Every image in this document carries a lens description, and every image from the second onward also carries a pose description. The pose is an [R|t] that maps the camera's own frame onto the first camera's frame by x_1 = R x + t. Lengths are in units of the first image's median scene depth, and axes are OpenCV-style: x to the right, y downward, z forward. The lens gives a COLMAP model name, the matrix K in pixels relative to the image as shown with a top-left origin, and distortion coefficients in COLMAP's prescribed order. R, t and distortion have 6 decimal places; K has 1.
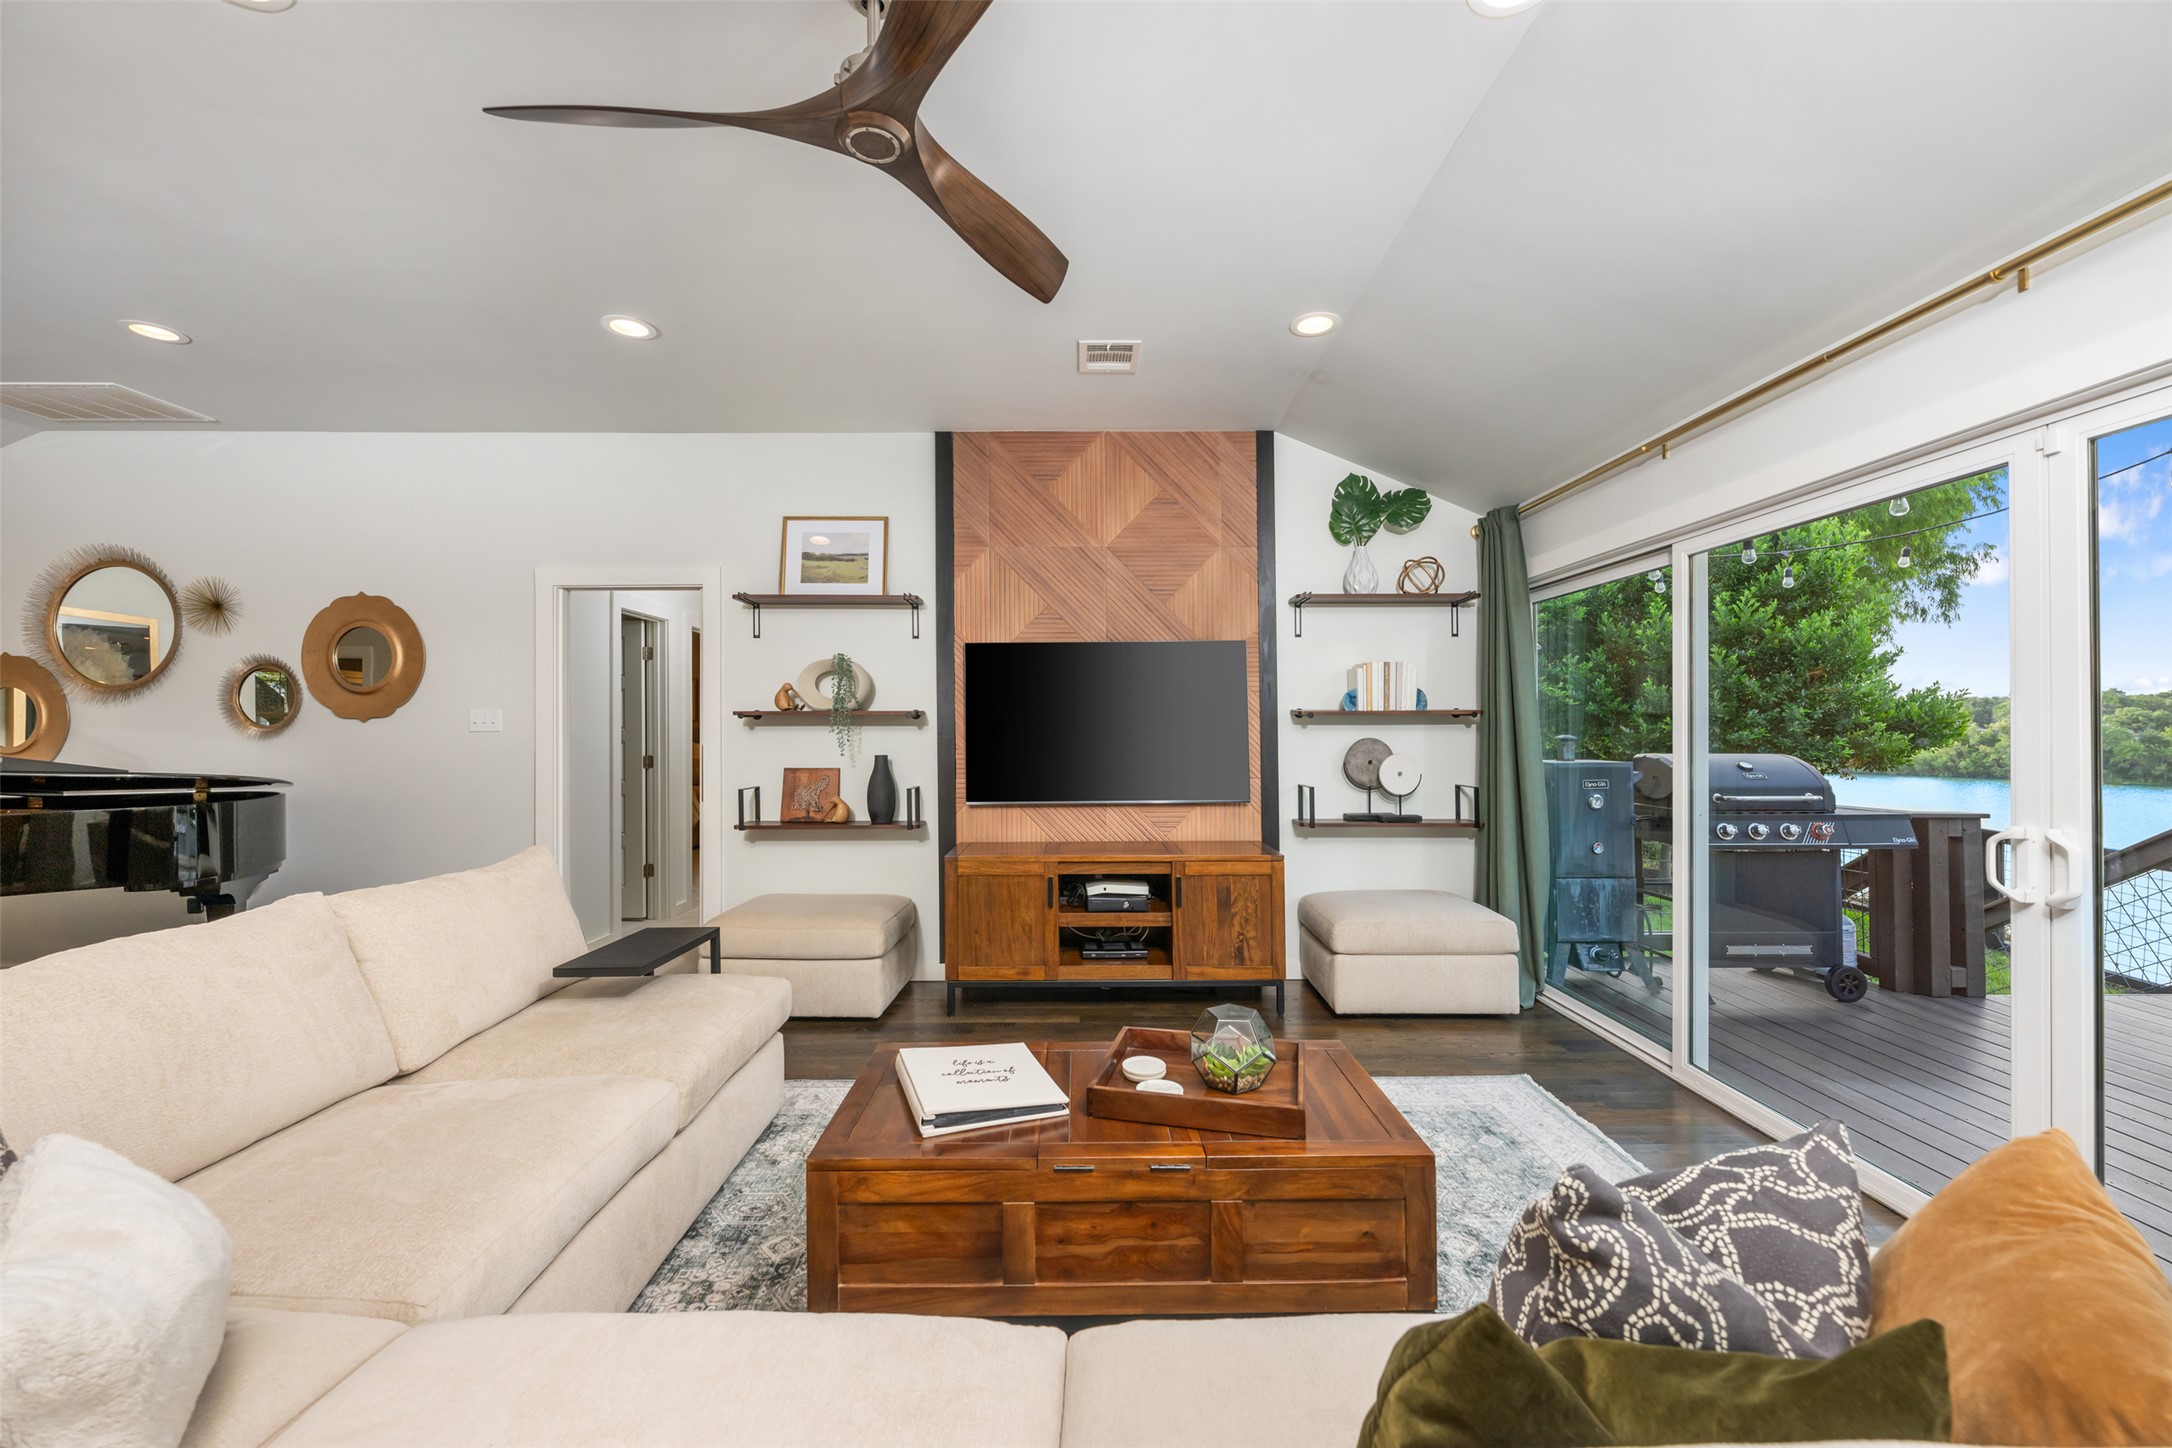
lens RADIAL K [[859.4, 0, 1090.1], [0, 859.4, 731.0], [0, 0, 1]] dist [-0.000857, -0.000172]
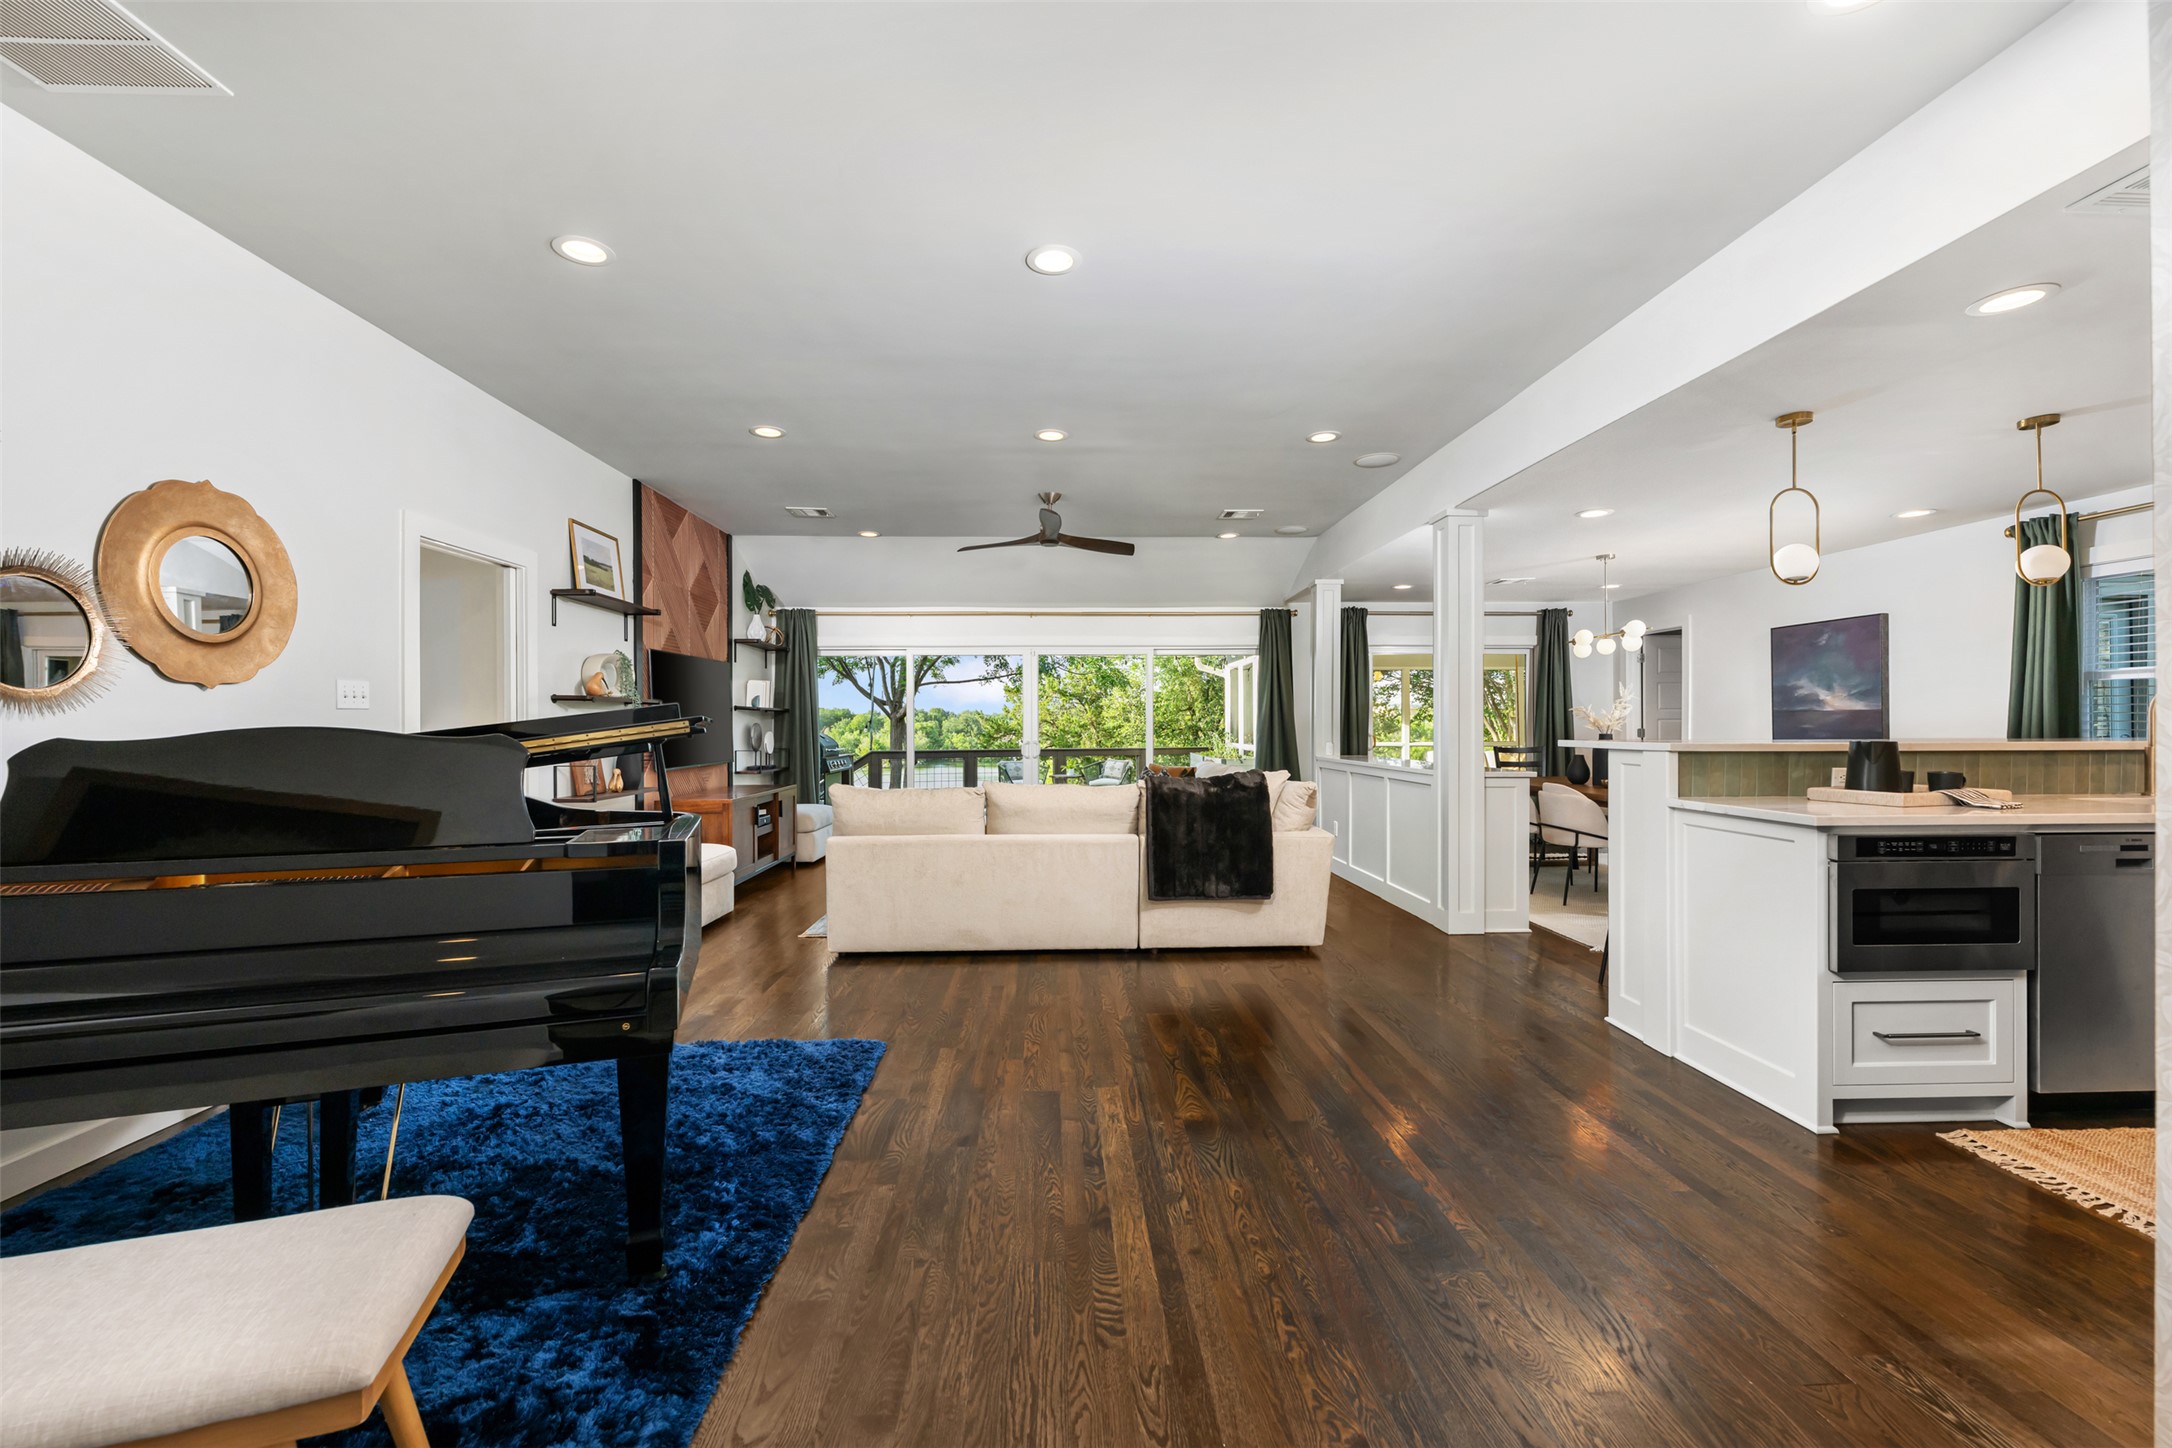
lens RADIAL K [[859.4, 0, 1091.7], [0, 859.4, 727.8], [0, 0, 1]] dist [-0.000857, -0.000172]
pose [[-0.028535, -0.000972, 0.999592, -1.460652], [0.001843, 0.999998, 0.001025, 0.017960], [-0.999591, 0.001871, -0.028534, 0.364141]]
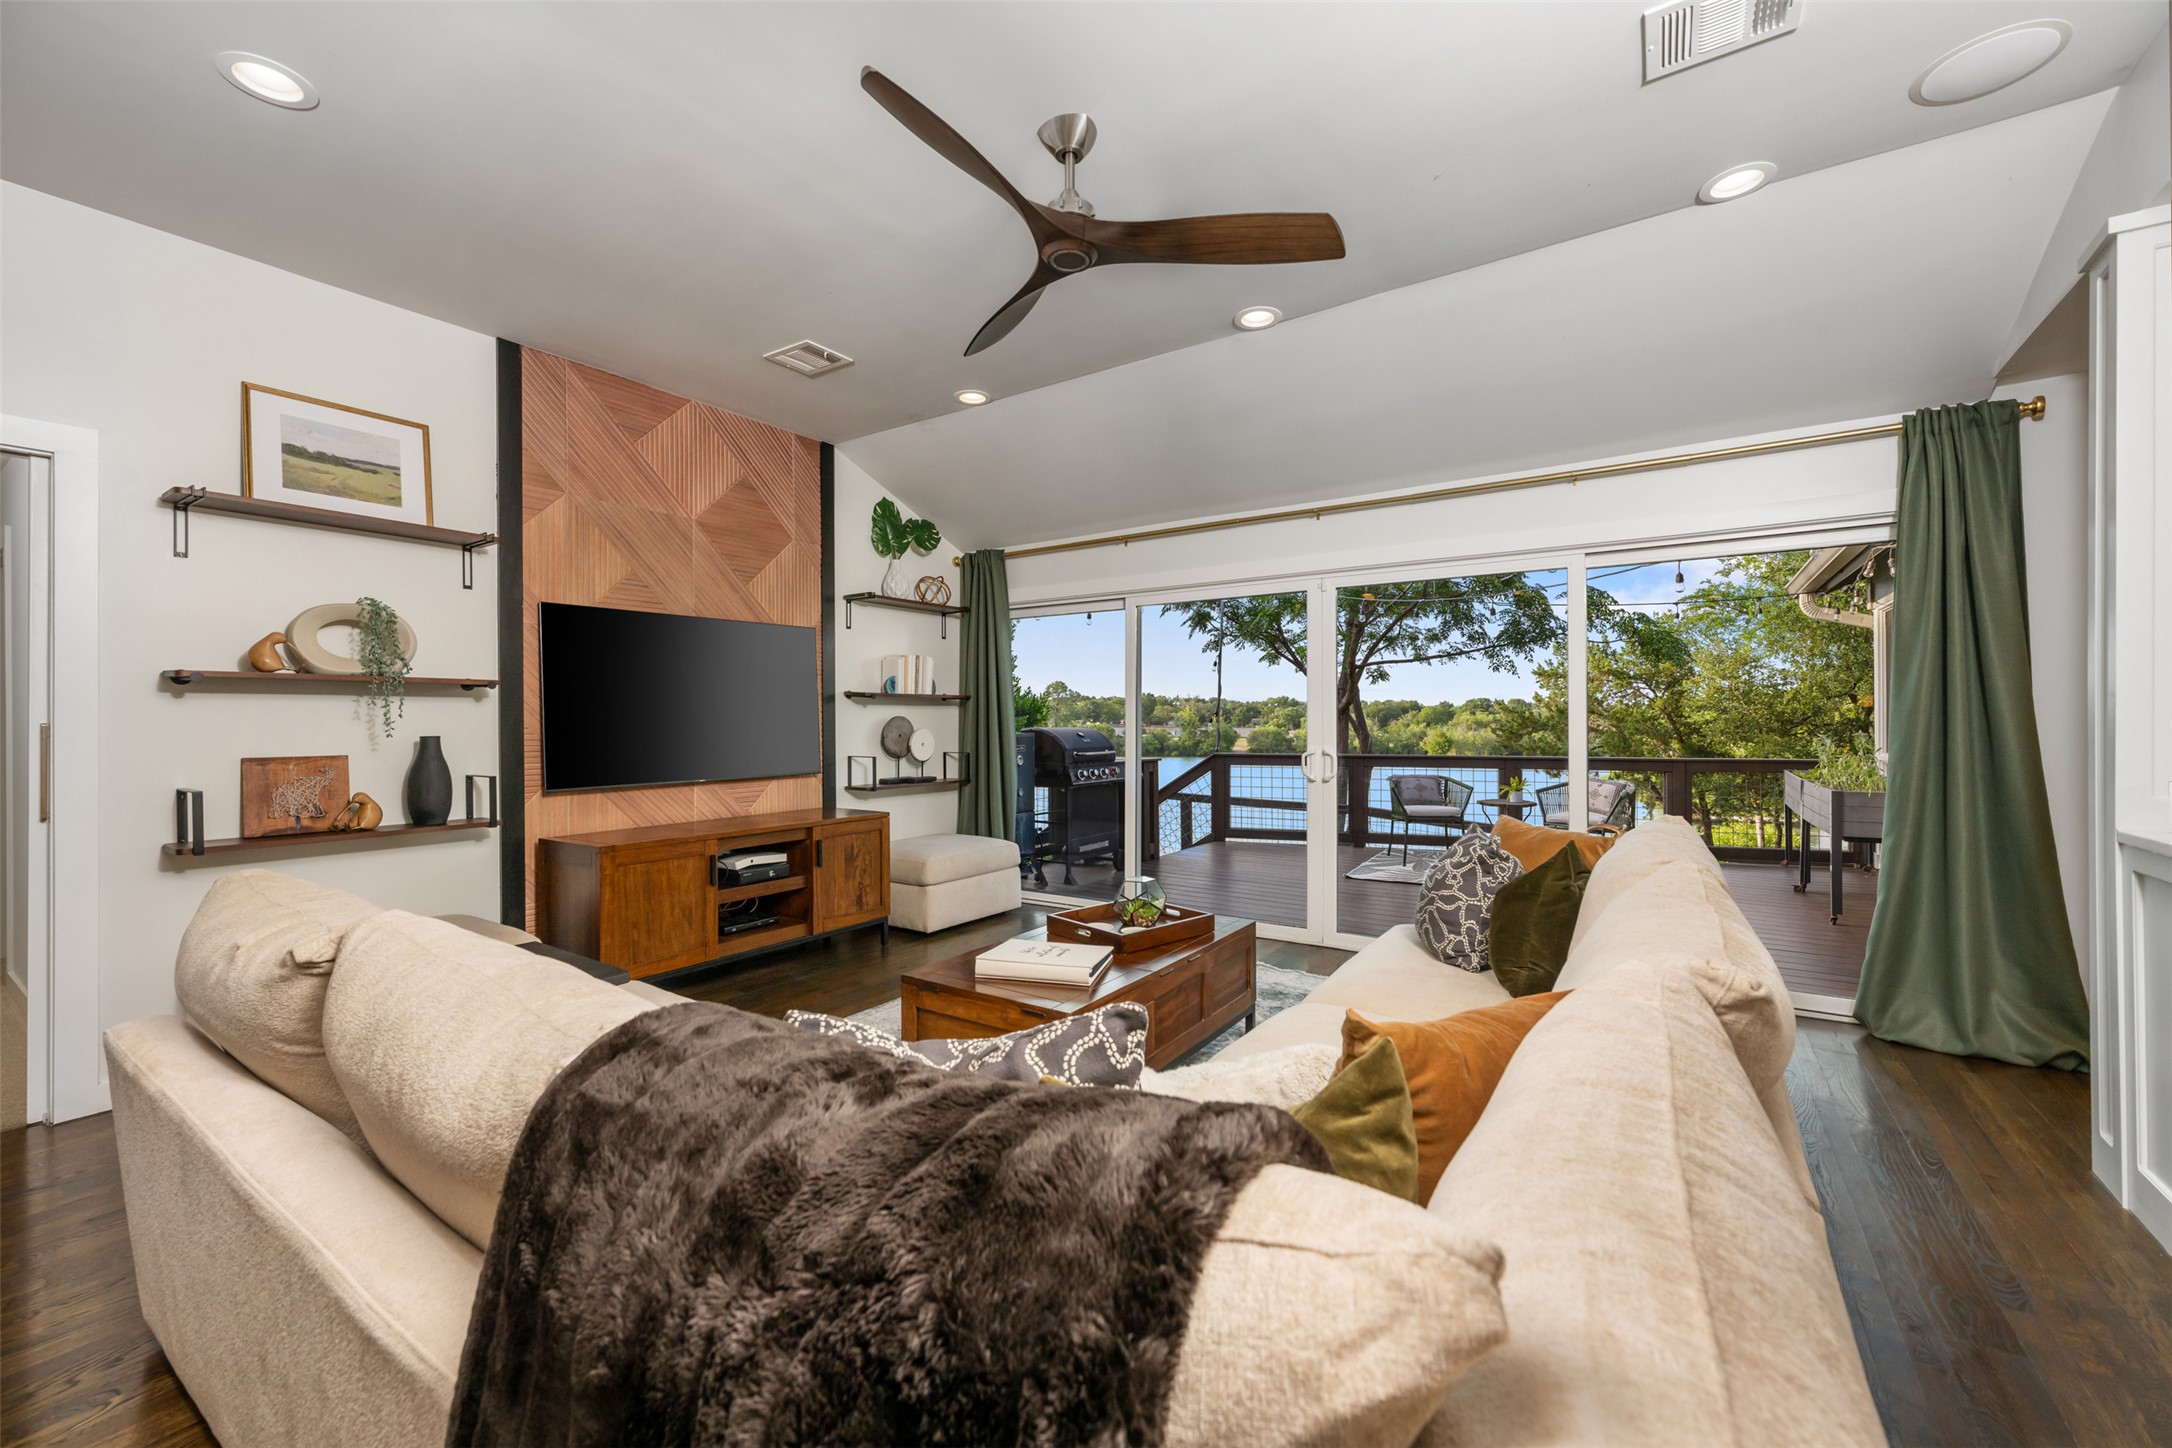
lens RADIAL K [[859.4, 0, 1077.0], [0, 859.4, 720.0], [0, 0, 1]] dist [-0.000857, -0.000172]
pose [[0.570395, 0.000087, 0.821371, -0.537936], [0.001858, 0.999997, -0.001396, 0.016183], [-0.821369, 0.002322, 0.570393, 0.087449]]
